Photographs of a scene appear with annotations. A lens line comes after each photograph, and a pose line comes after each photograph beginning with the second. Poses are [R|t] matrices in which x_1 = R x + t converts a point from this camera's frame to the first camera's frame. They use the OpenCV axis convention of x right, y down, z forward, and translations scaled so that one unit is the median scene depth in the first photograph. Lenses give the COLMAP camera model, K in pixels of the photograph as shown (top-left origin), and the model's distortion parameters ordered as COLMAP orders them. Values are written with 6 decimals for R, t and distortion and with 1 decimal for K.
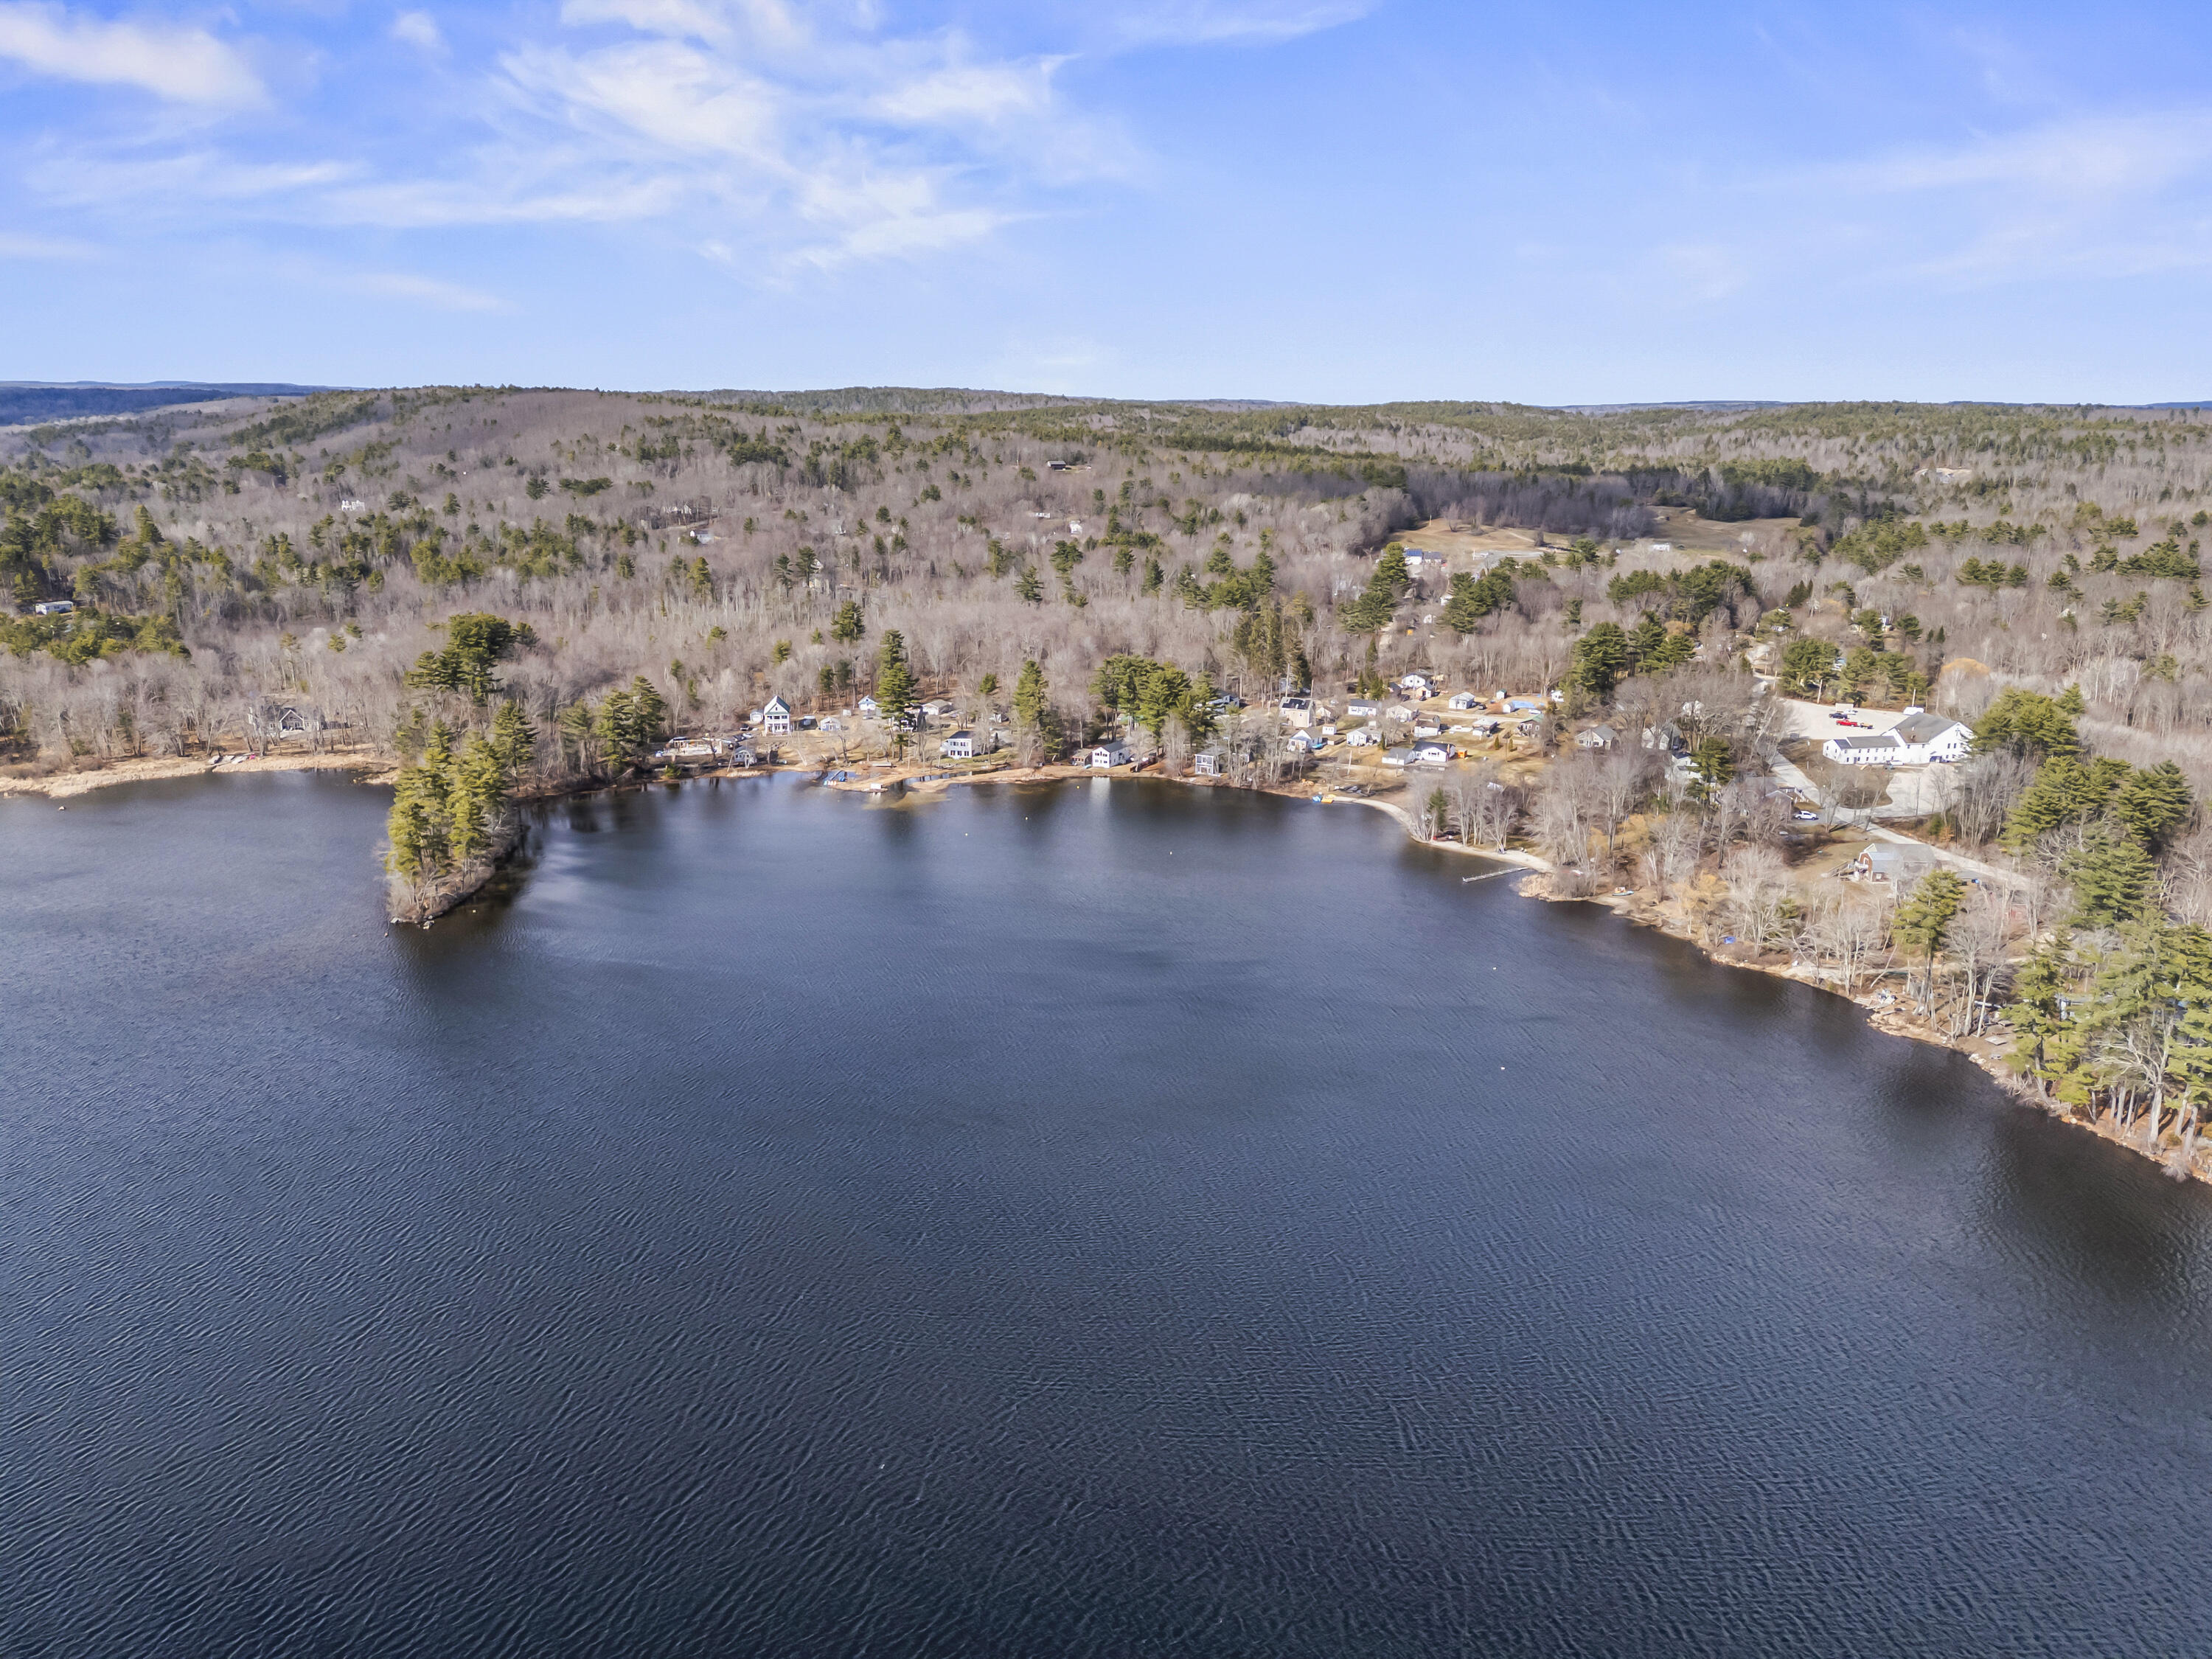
lens RADIAL K [[1617.7, 0, 1102.8], [0, 1617.7, 832.6], [0, 0, 1]] dist [0.067781, -0.057831]
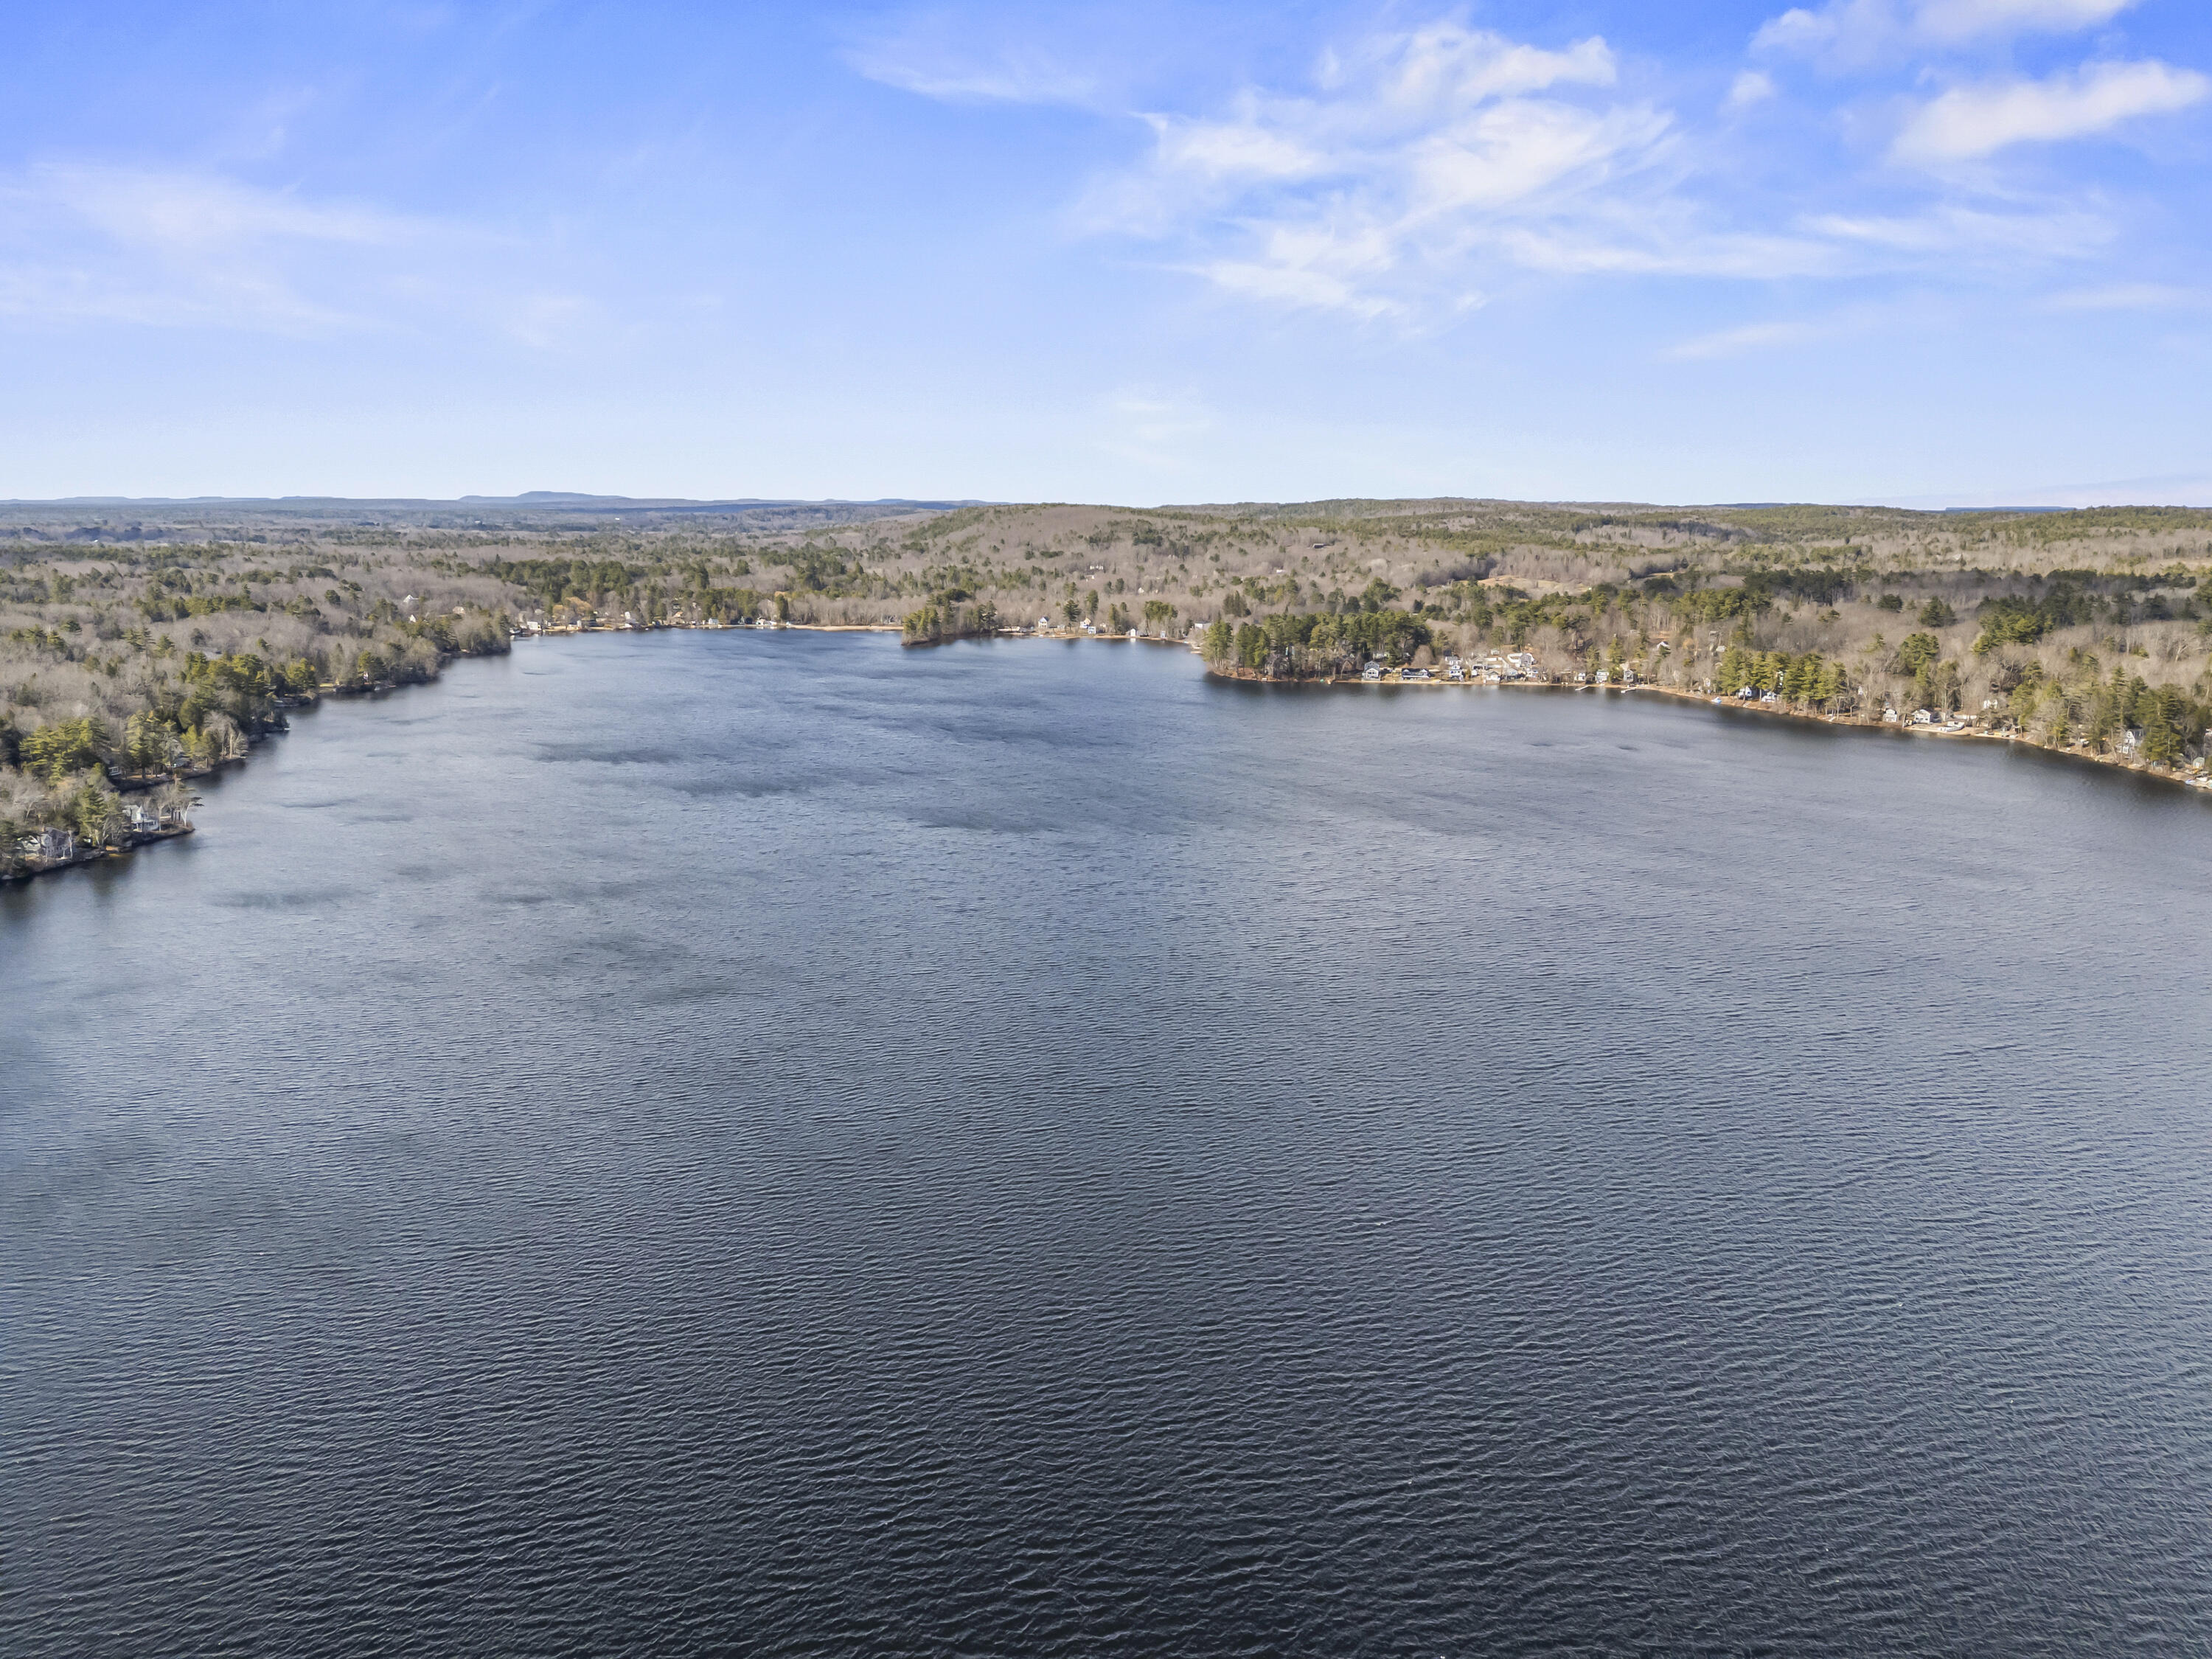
lens RADIAL K [[1617.7, 0, 1104.5], [0, 1617.7, 831.2], [0, 0, 1]] dist [0.067781, -0.057831]
pose [[0.931587, 0.070921, -0.356534, 0.591644], [-0.093395, 0.994557, -0.046197, 0.261491], [0.351317, 0.076335, 0.933139, -0.996309]]
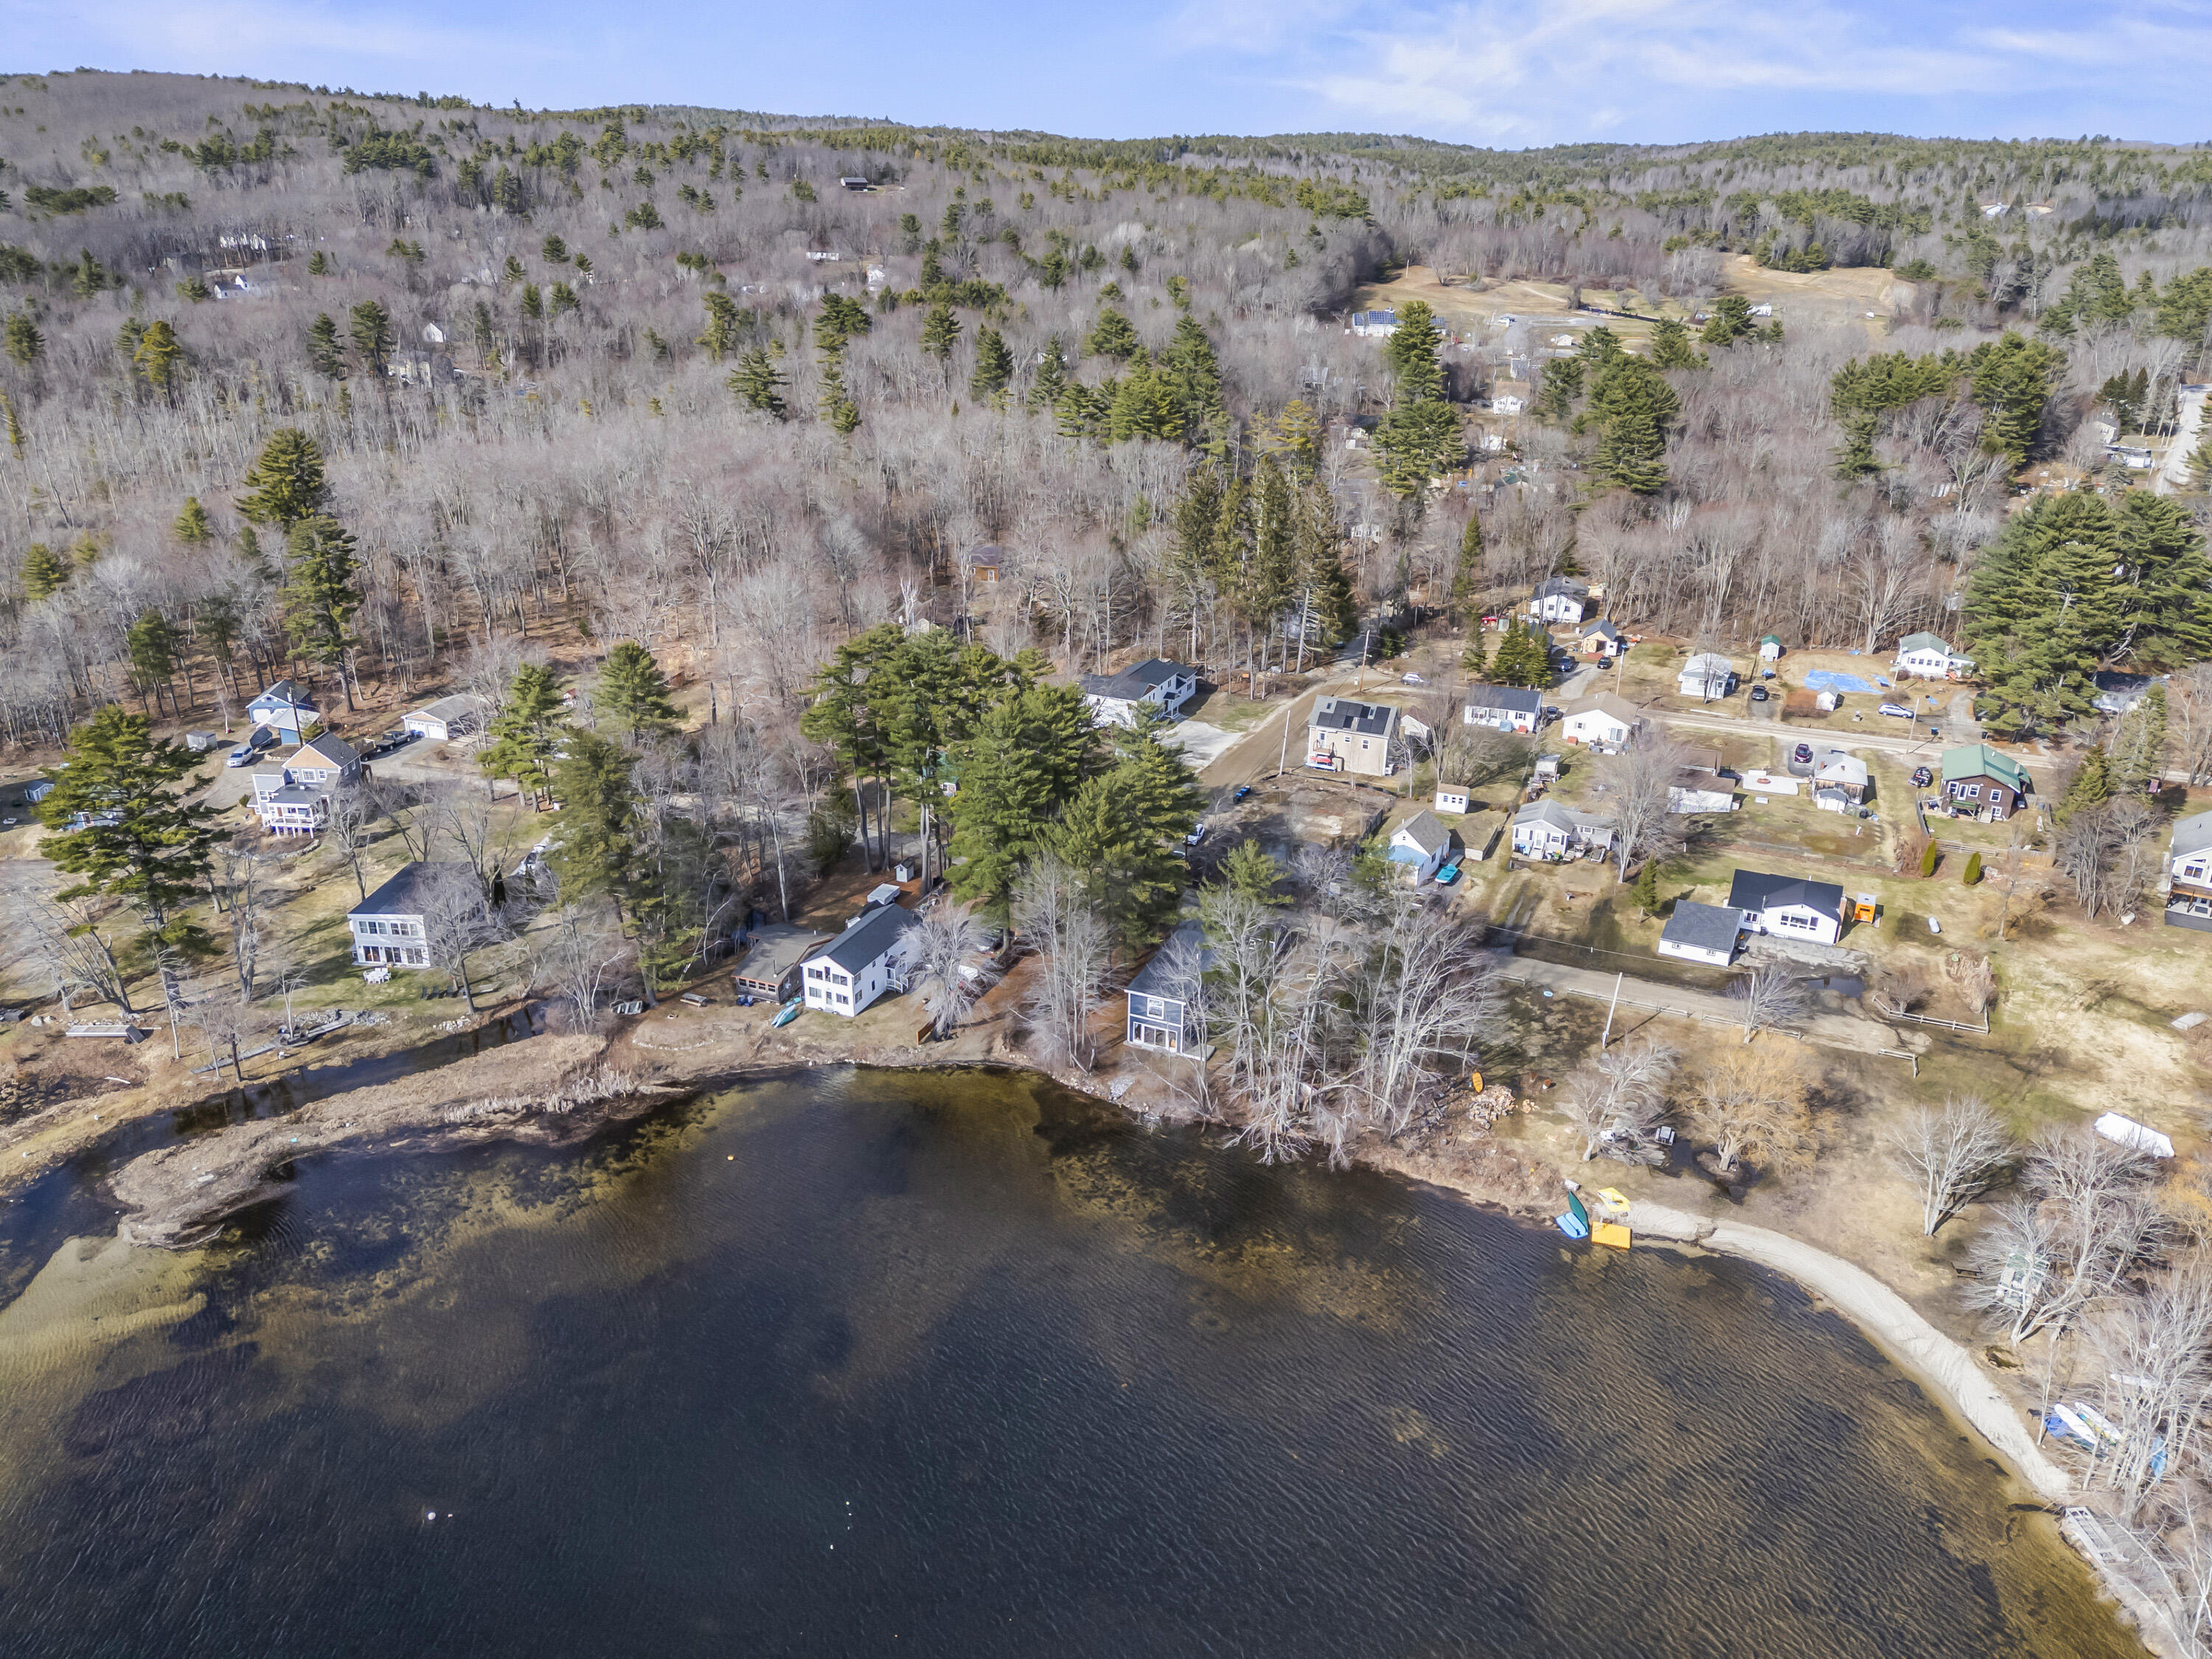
lens RADIAL K [[1617.7, 0, 1106.0], [0, 1617.7, 824.9], [0, 0, 1]] dist [0.067781, -0.057831]
pose [[0.995834, -0.025133, 0.087650, 0.015311], [0.013343, 0.991082, 0.132585, -0.069519], [-0.090201, -0.130863, 0.987289, 0.398271]]
